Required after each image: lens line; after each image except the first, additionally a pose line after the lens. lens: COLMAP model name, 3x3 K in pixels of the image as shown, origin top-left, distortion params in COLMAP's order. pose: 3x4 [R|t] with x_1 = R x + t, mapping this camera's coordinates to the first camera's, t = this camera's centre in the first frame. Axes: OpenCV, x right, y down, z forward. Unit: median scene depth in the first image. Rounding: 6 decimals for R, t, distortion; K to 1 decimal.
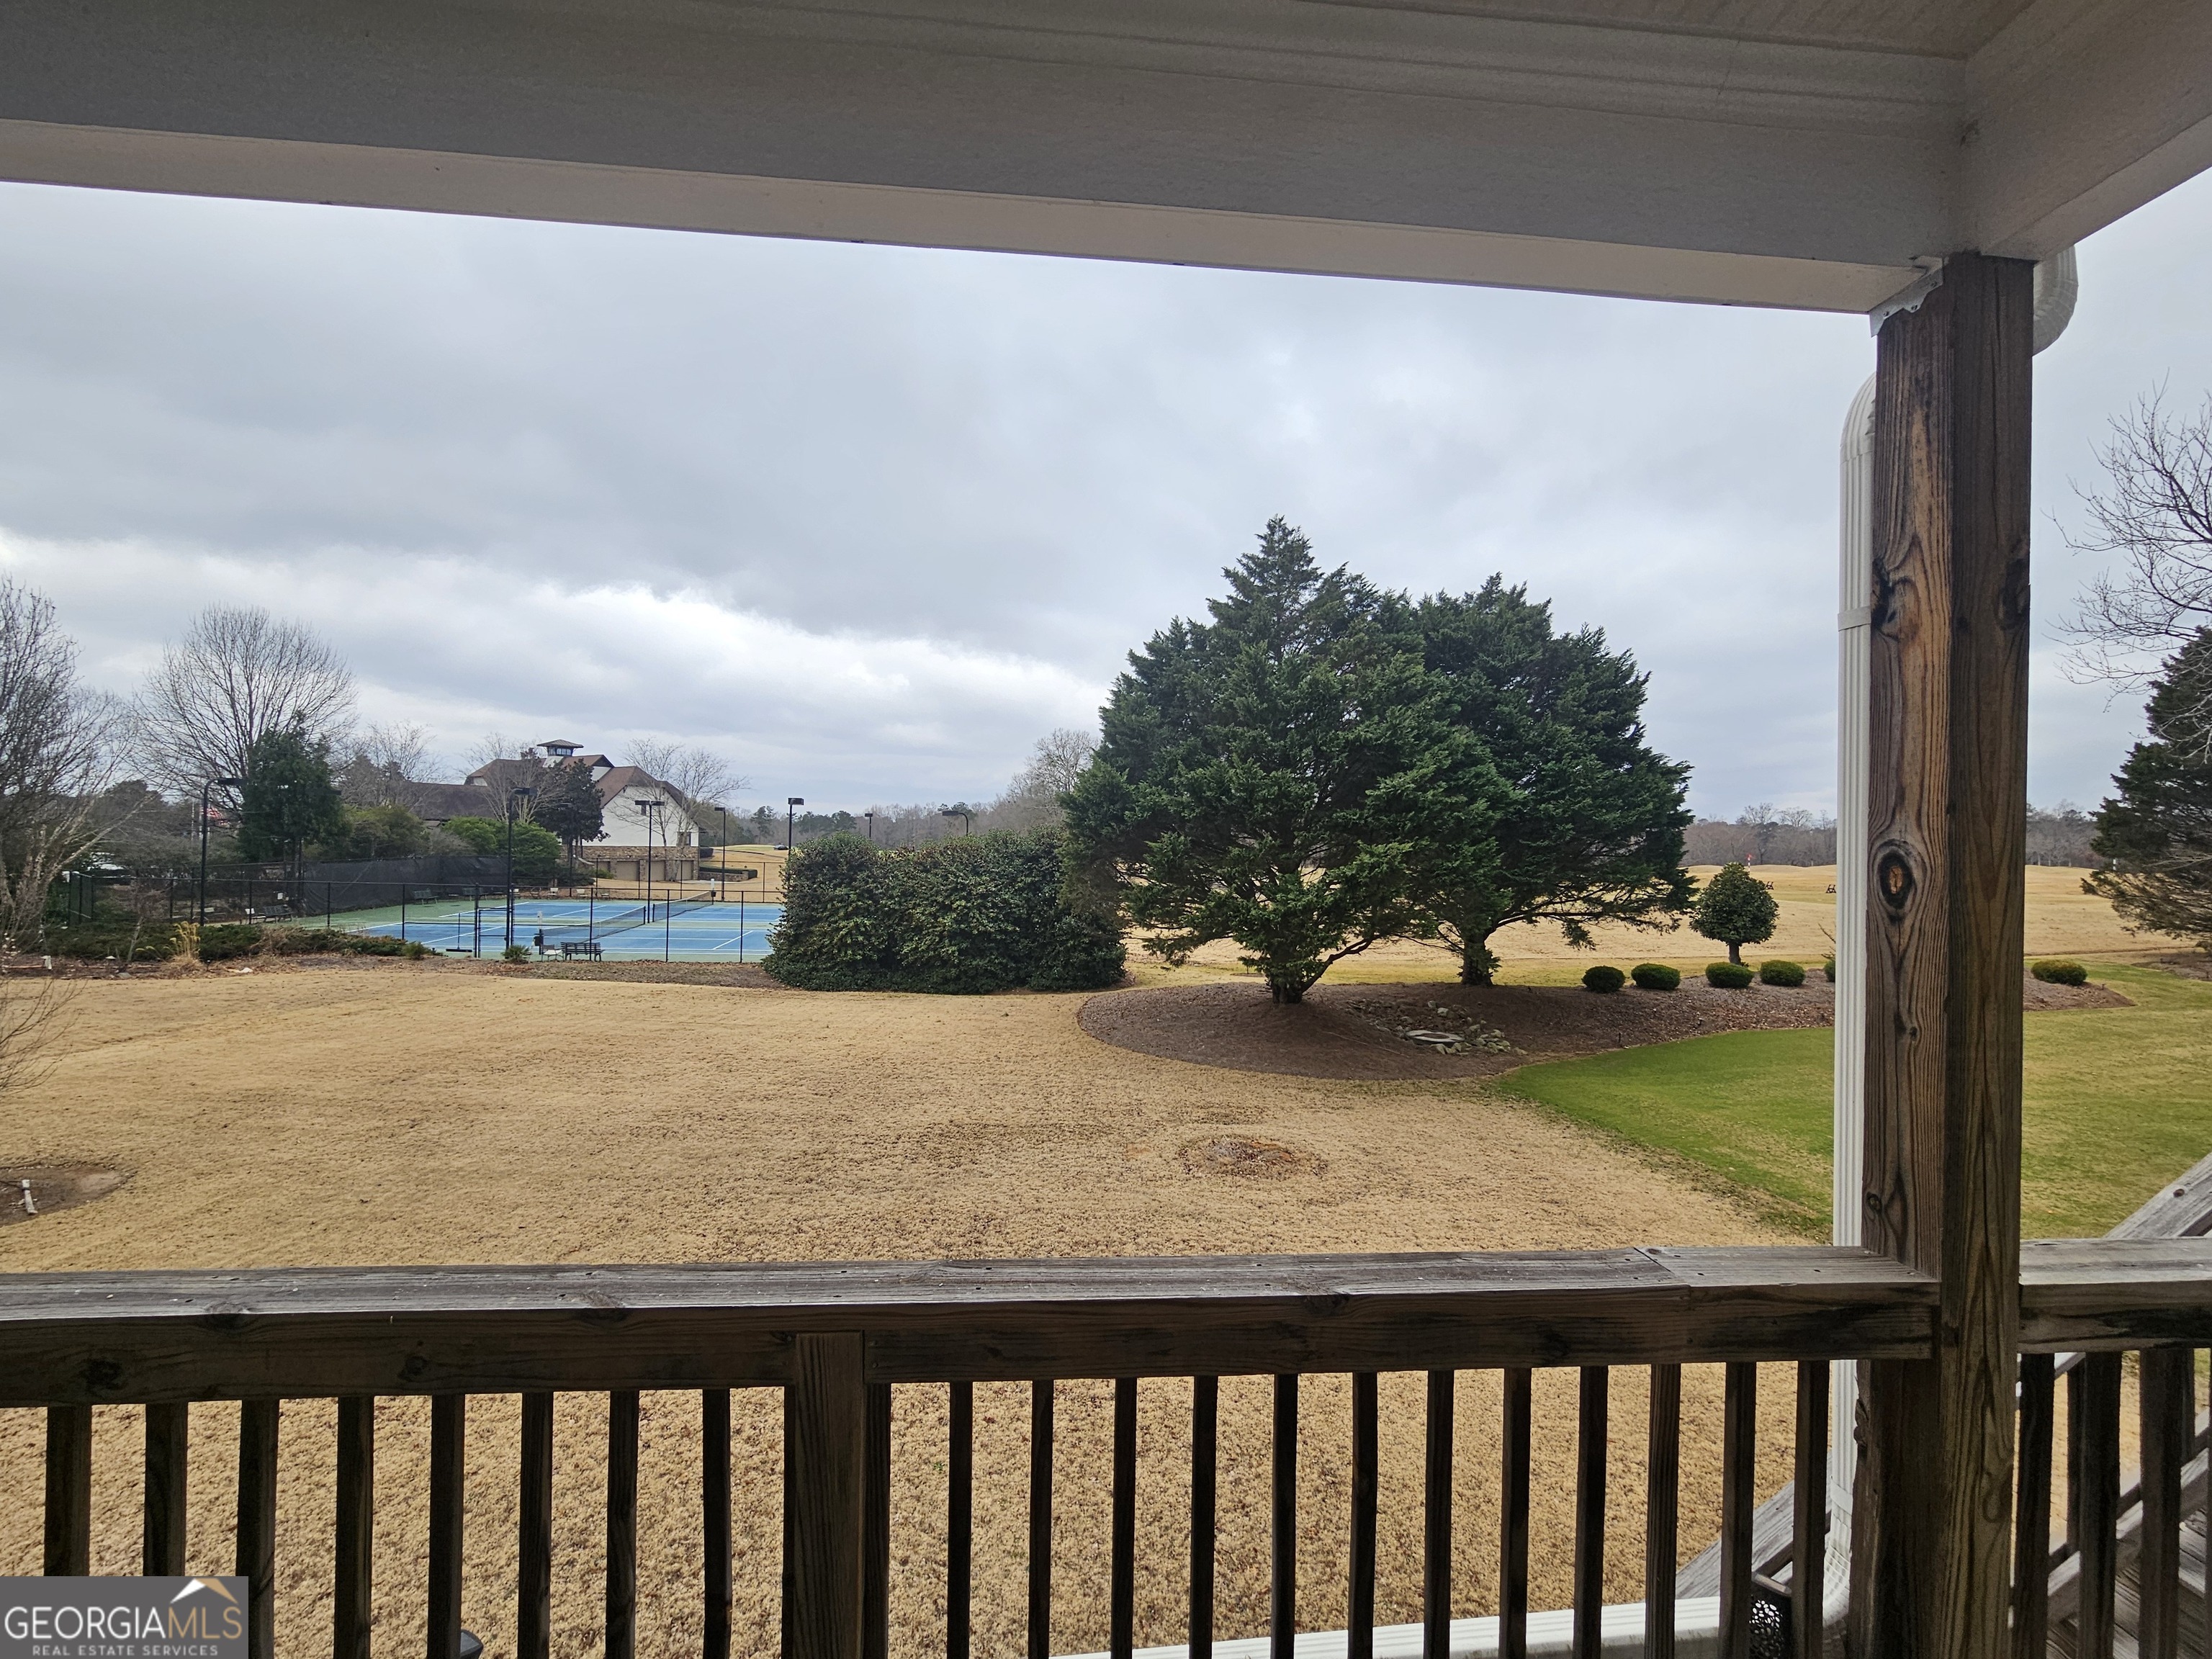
lens RADIAL K [[910.4, 0, 1102.7], [0, 910.4, 834.6], [0, 0, 1]] dist [-0.003152, 0.000784]
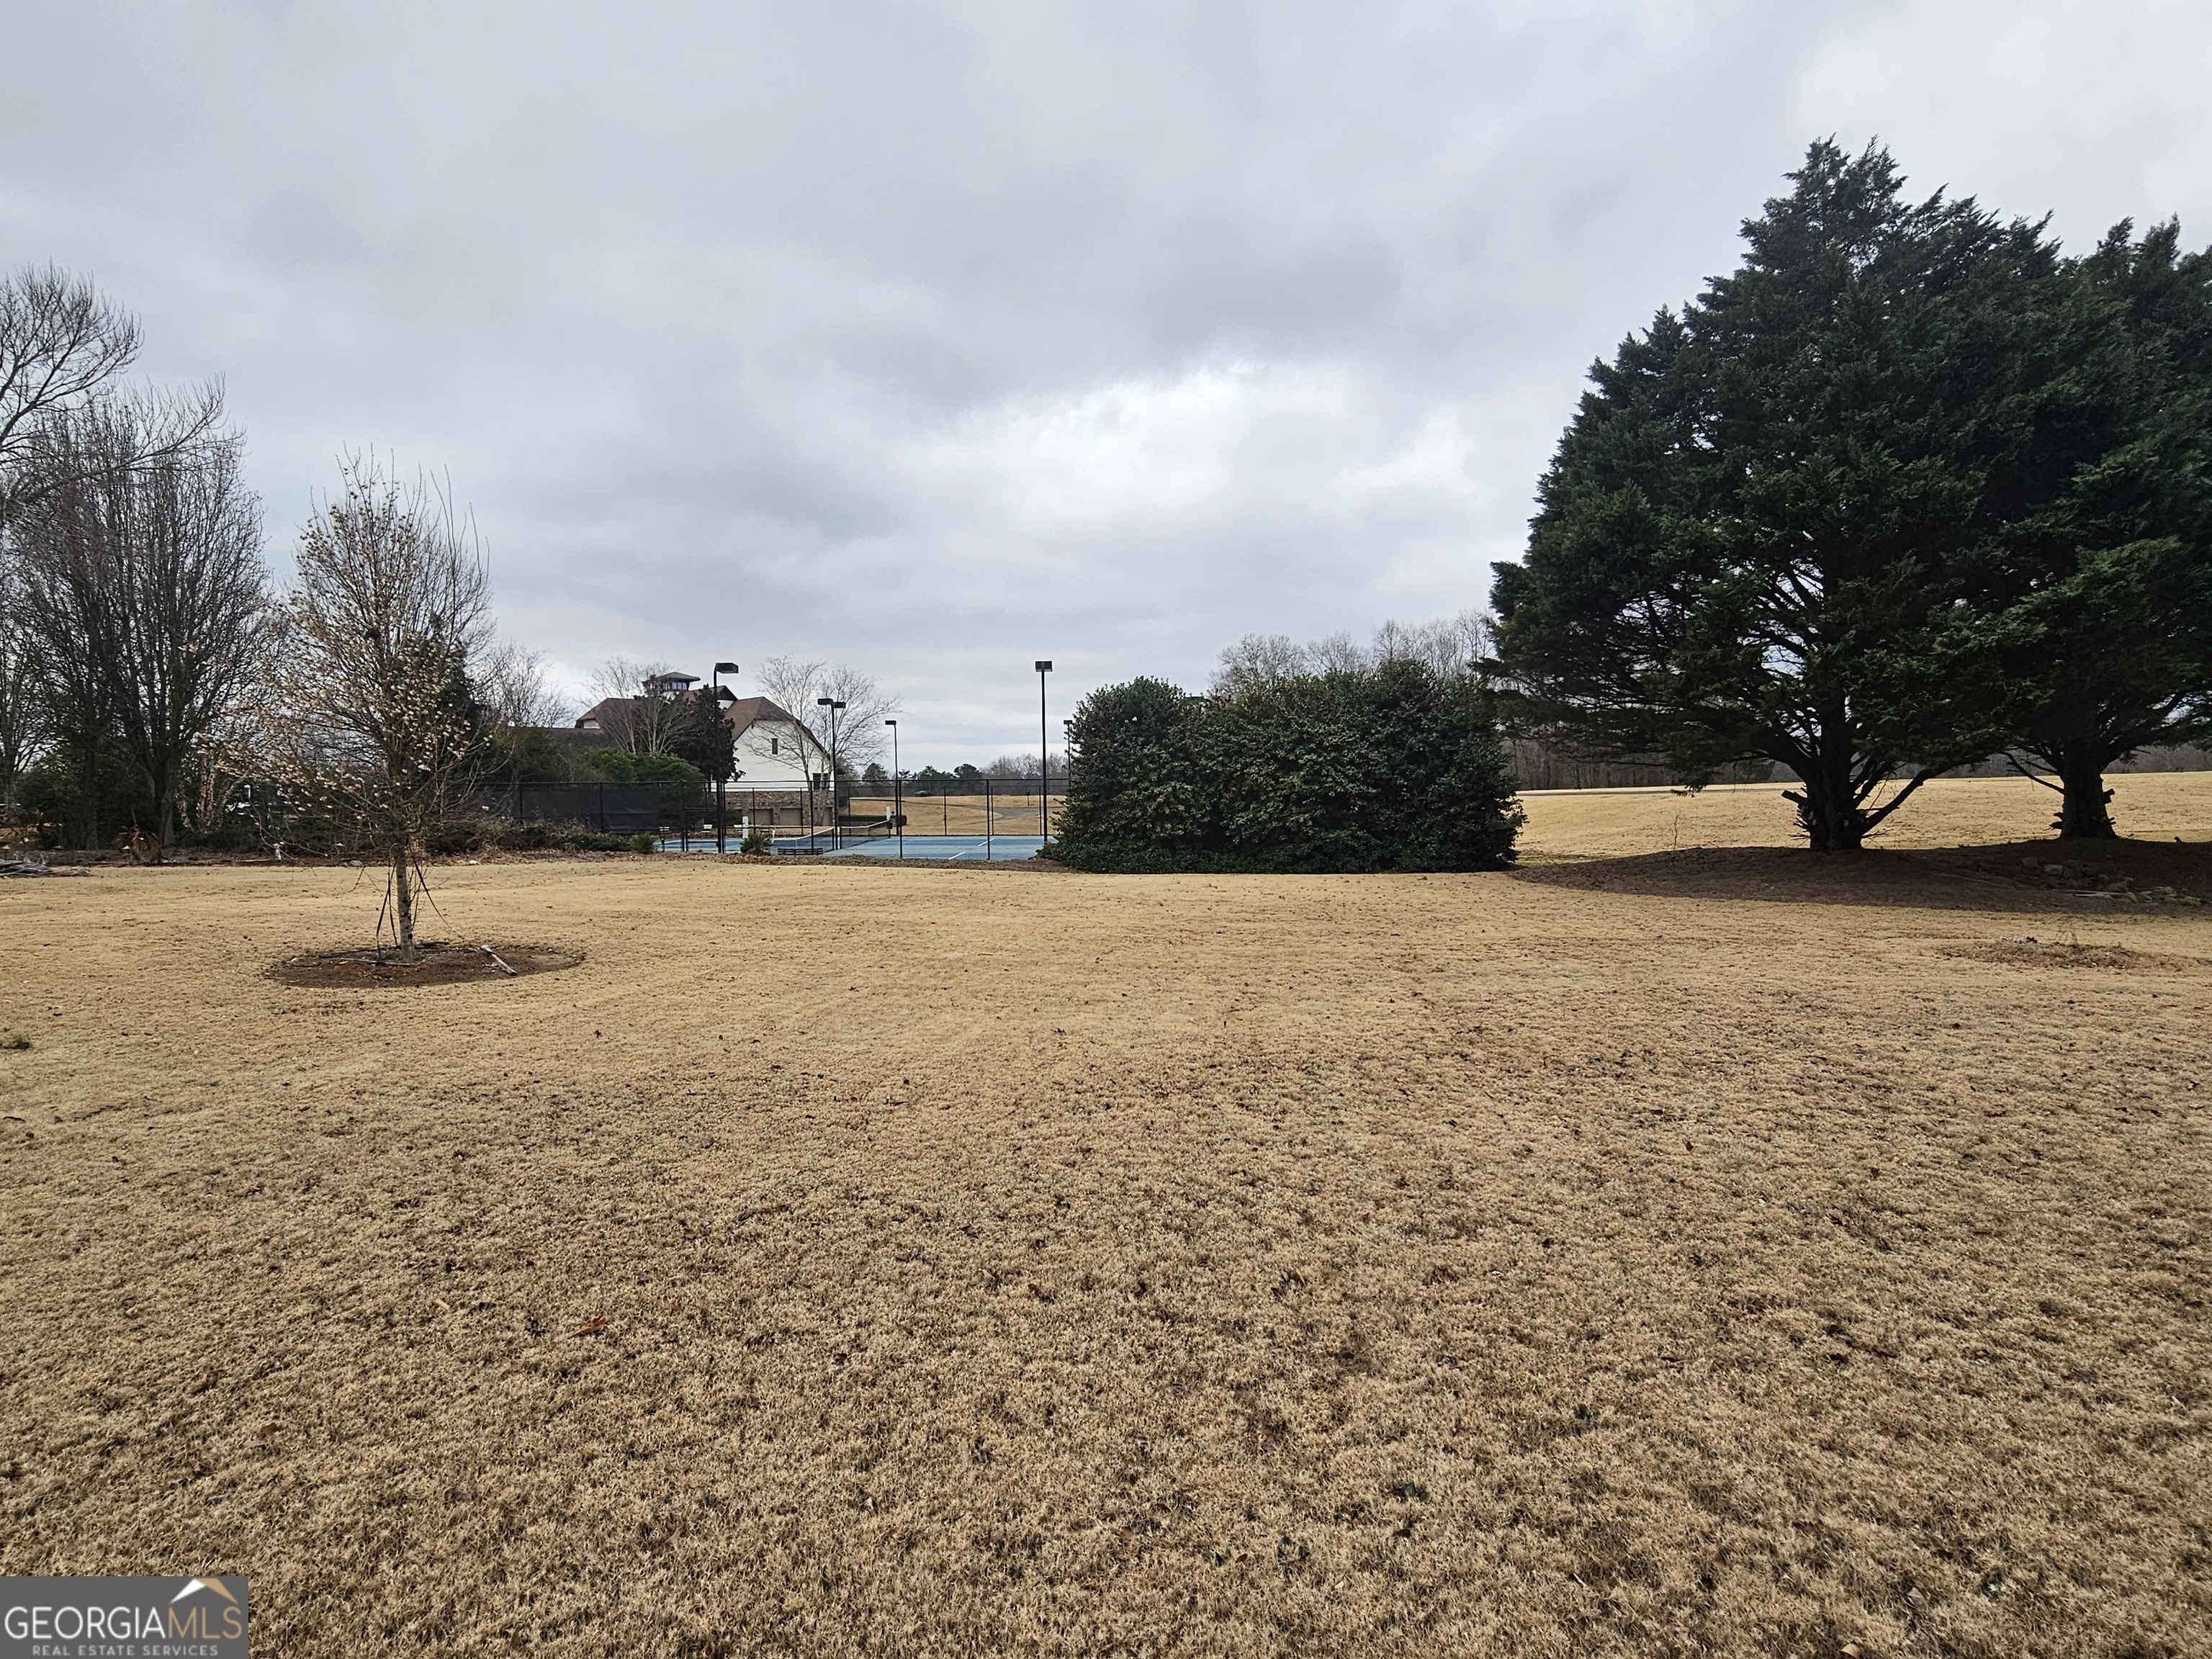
lens RADIAL K [[1129.4, 0, 1106.0], [0, 1129.4, 829.5], [0, 0, 1]] dist [0.000797, 0.001539]
pose [[0.988529, -0.034498, -0.147040, -0.233776], [0.039447, 0.998745, 0.030875, 0.123904], [0.145790, -0.036321, 0.988649, 0.058772]]
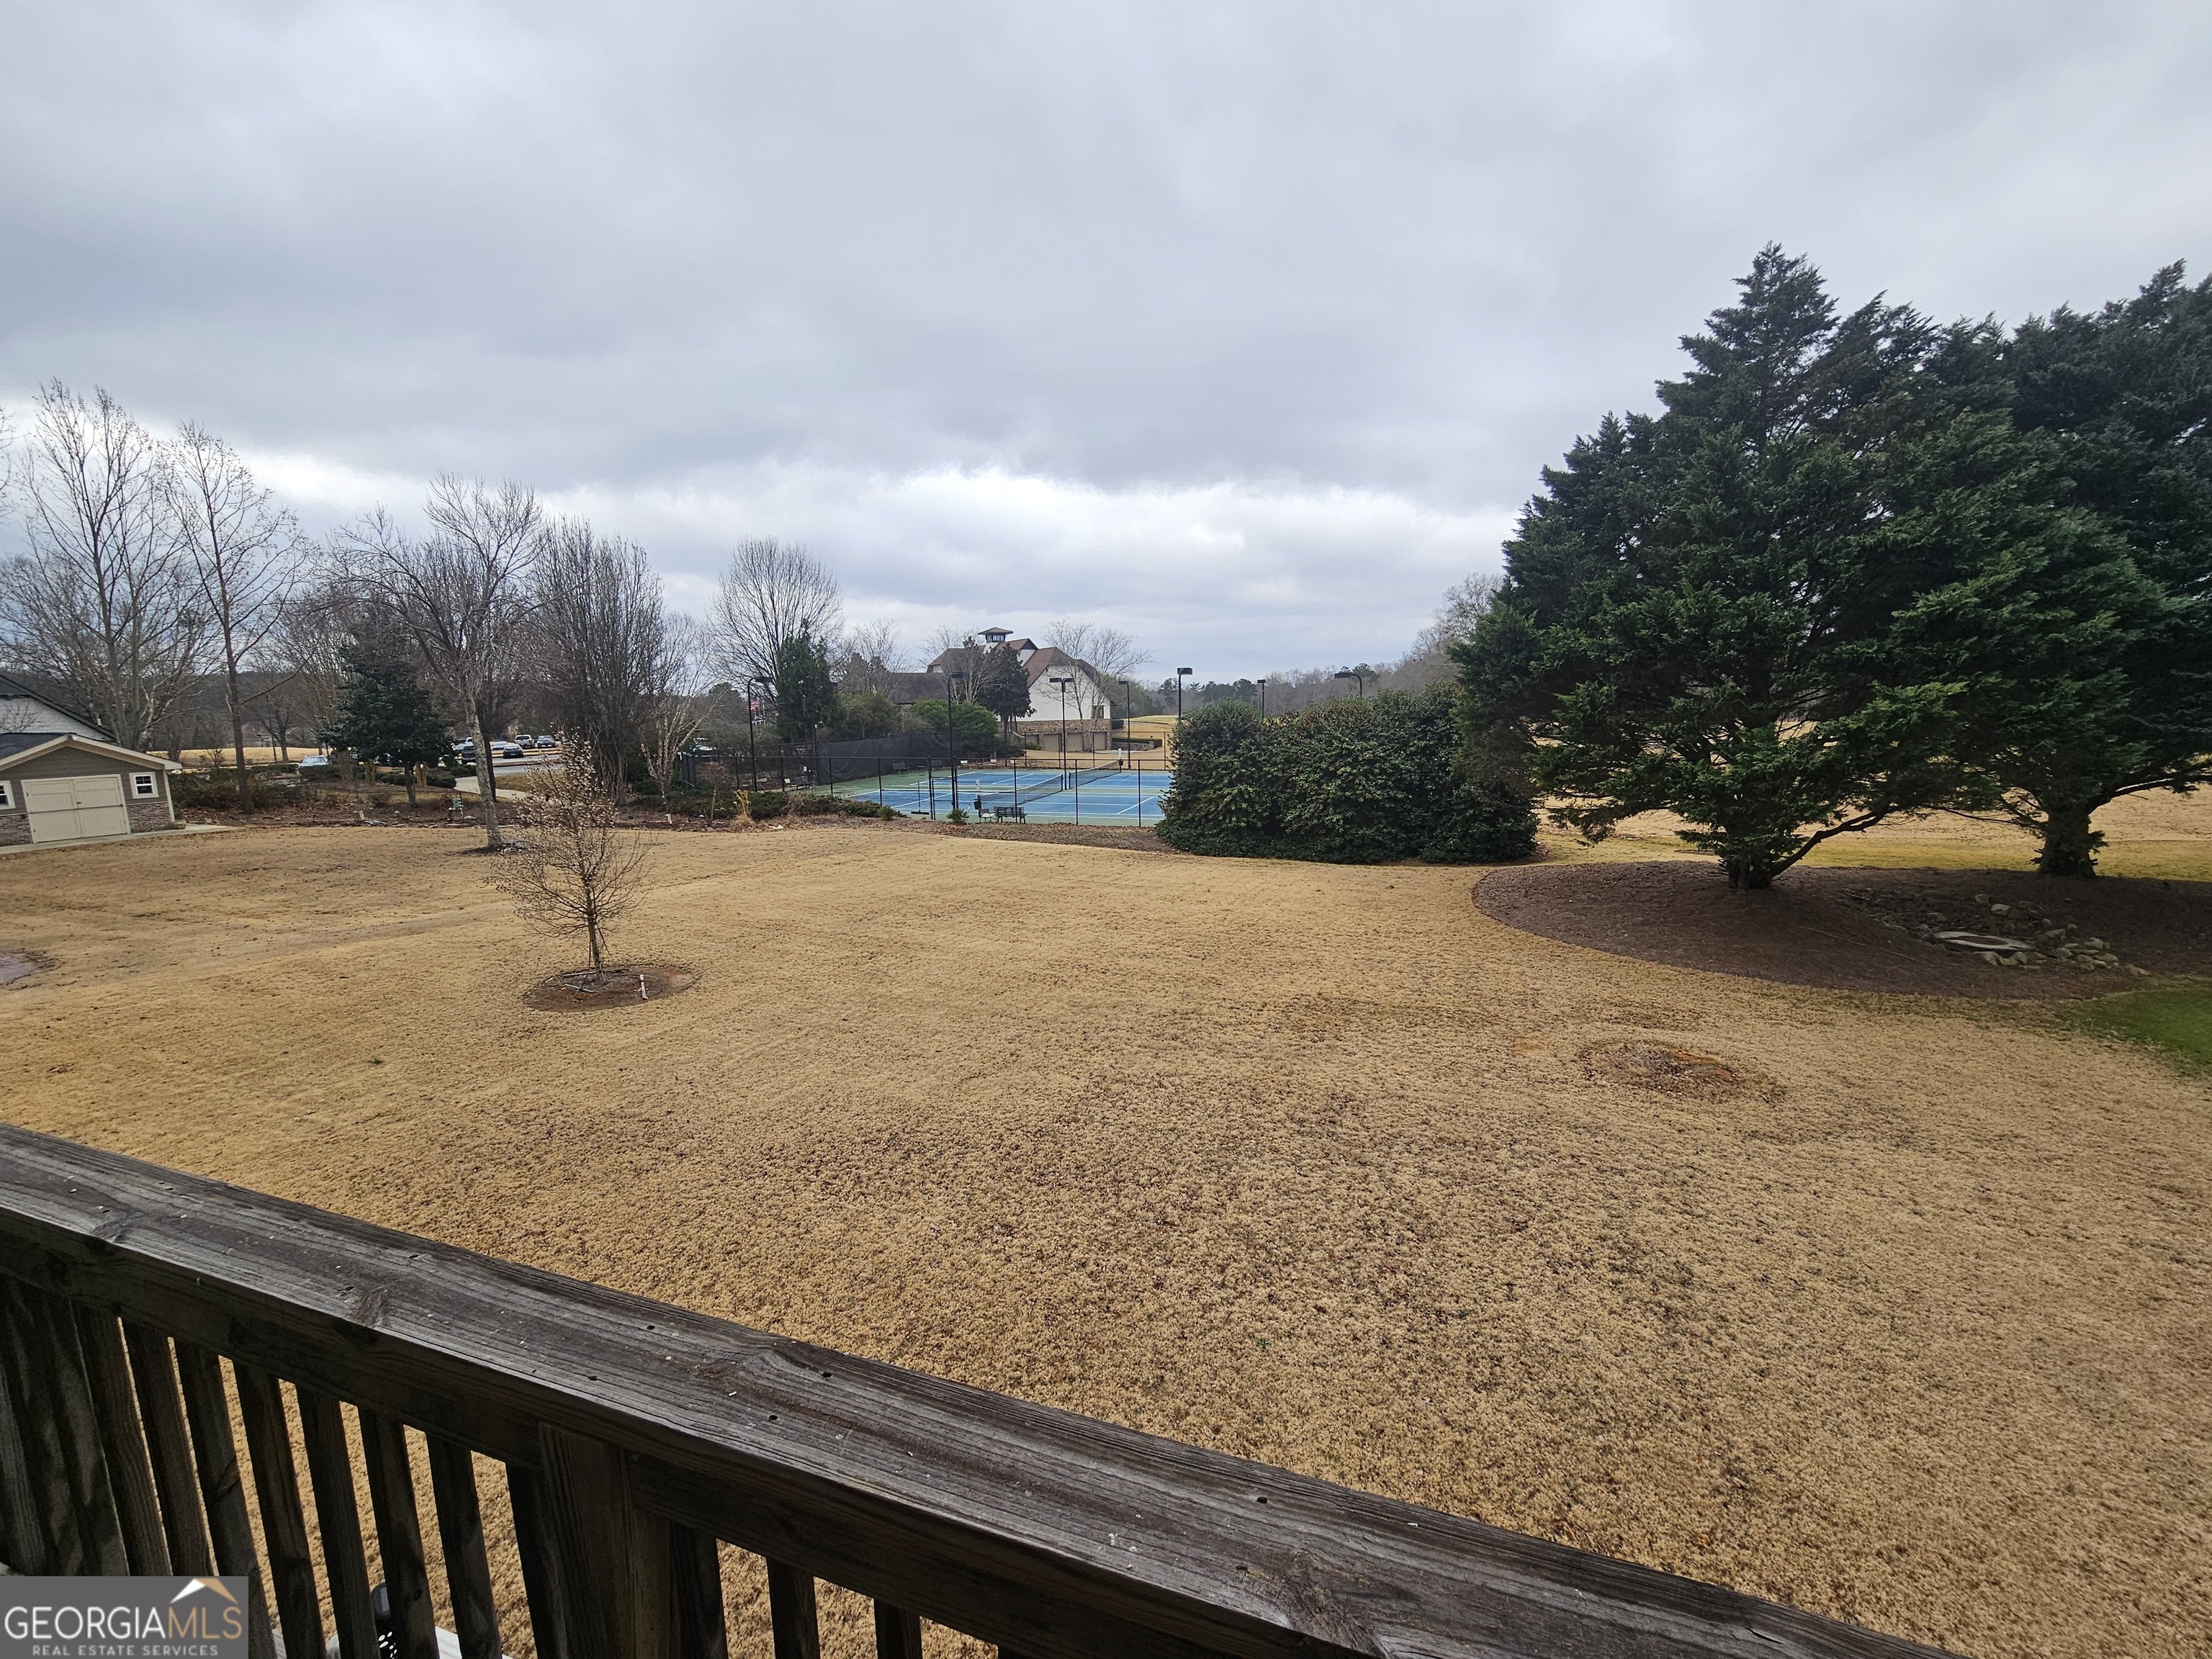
lens RADIAL K [[910.3, 0, 1103.5], [0, 910.3, 836.3], [0, 0, 1]] dist [-0.001220, 0.000294]
pose [[0.907869, 0.021353, -0.418709, 0.018017], [0.040863, 0.989441, 0.139059, 0.001736], [0.417257, -0.143357, 0.897410, 0.033803]]
